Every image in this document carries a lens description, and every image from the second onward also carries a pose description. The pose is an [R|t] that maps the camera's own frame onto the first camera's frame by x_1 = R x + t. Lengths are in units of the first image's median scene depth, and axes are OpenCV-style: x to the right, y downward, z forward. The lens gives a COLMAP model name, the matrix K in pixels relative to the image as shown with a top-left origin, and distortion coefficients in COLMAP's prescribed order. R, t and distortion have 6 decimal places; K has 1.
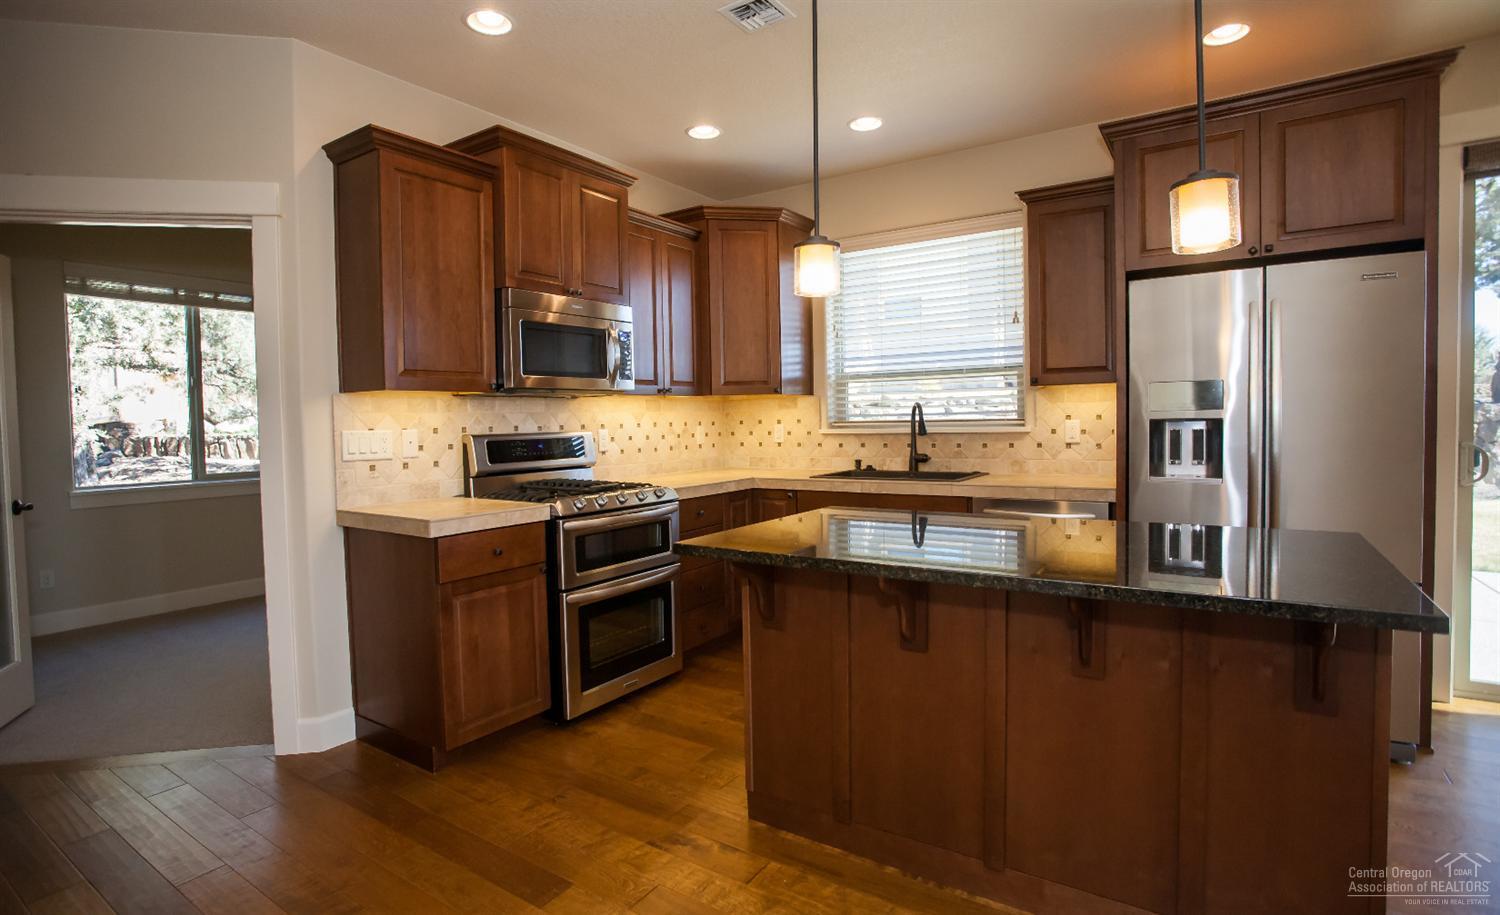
lens RADIAL K [[785.8, 0, 750.0], [0, 785.8, 457.5], [0, 0, 1]] dist [0.002034, 0.000616]
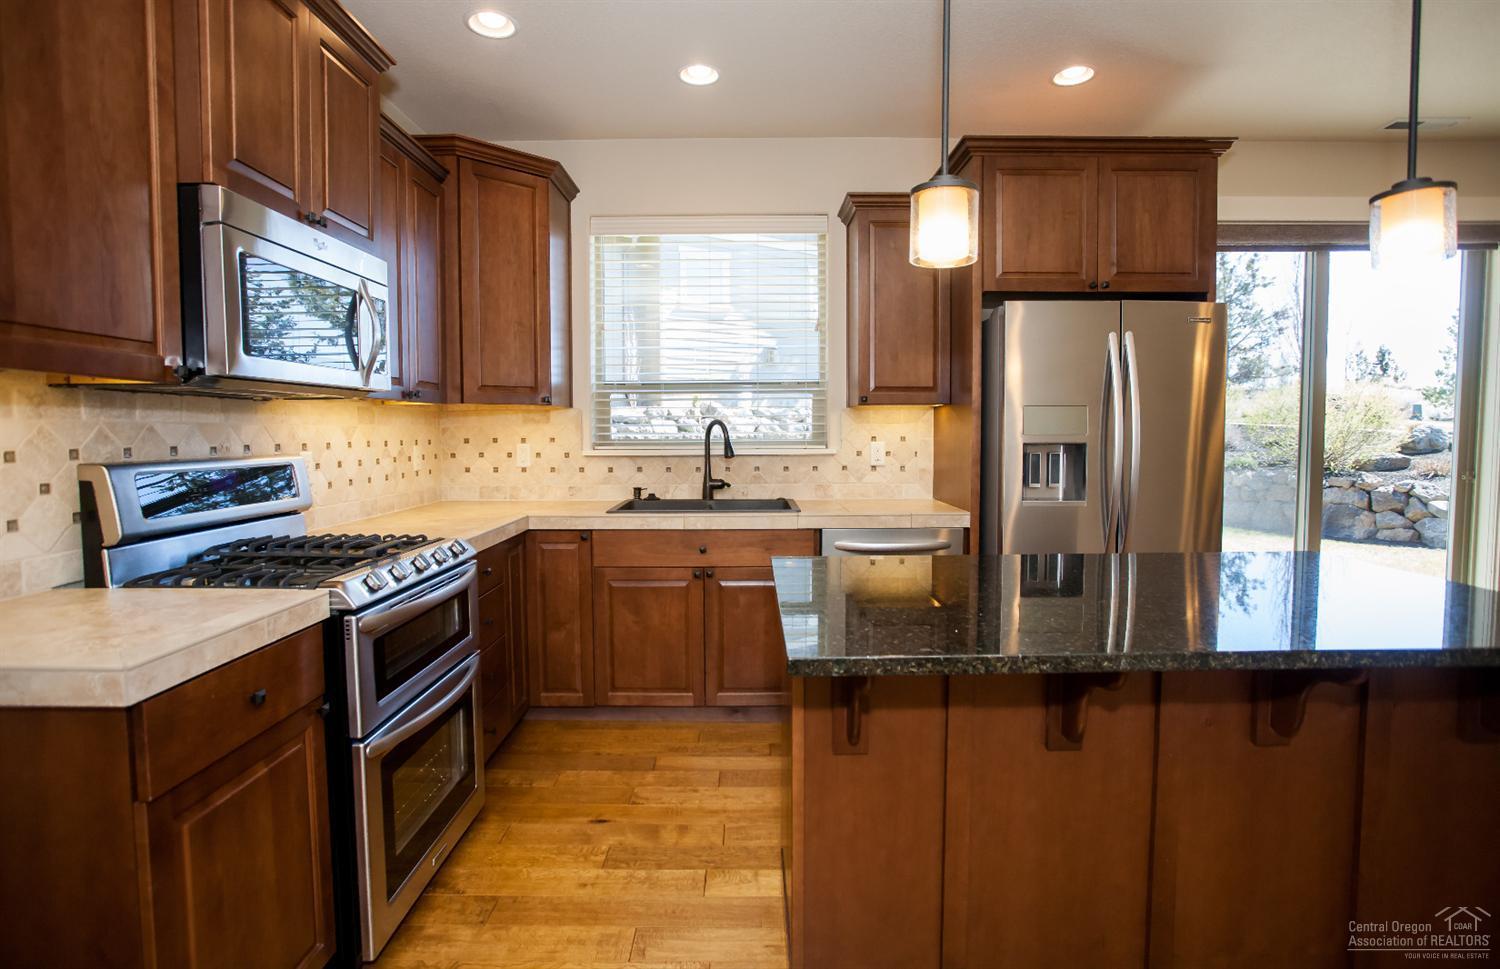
lens RADIAL K [[751.2, 0, 750.0], [0, 751.2, 484.5], [0, 0, 1]] dist [-0.012043, 0.001109]
pose [[0.829543, -0.024747, 0.557894, -0.225214], [0.016404, 0.999666, 0.019951, -0.015194], [-0.558201, -0.007398, 0.829673, 0.298935]]
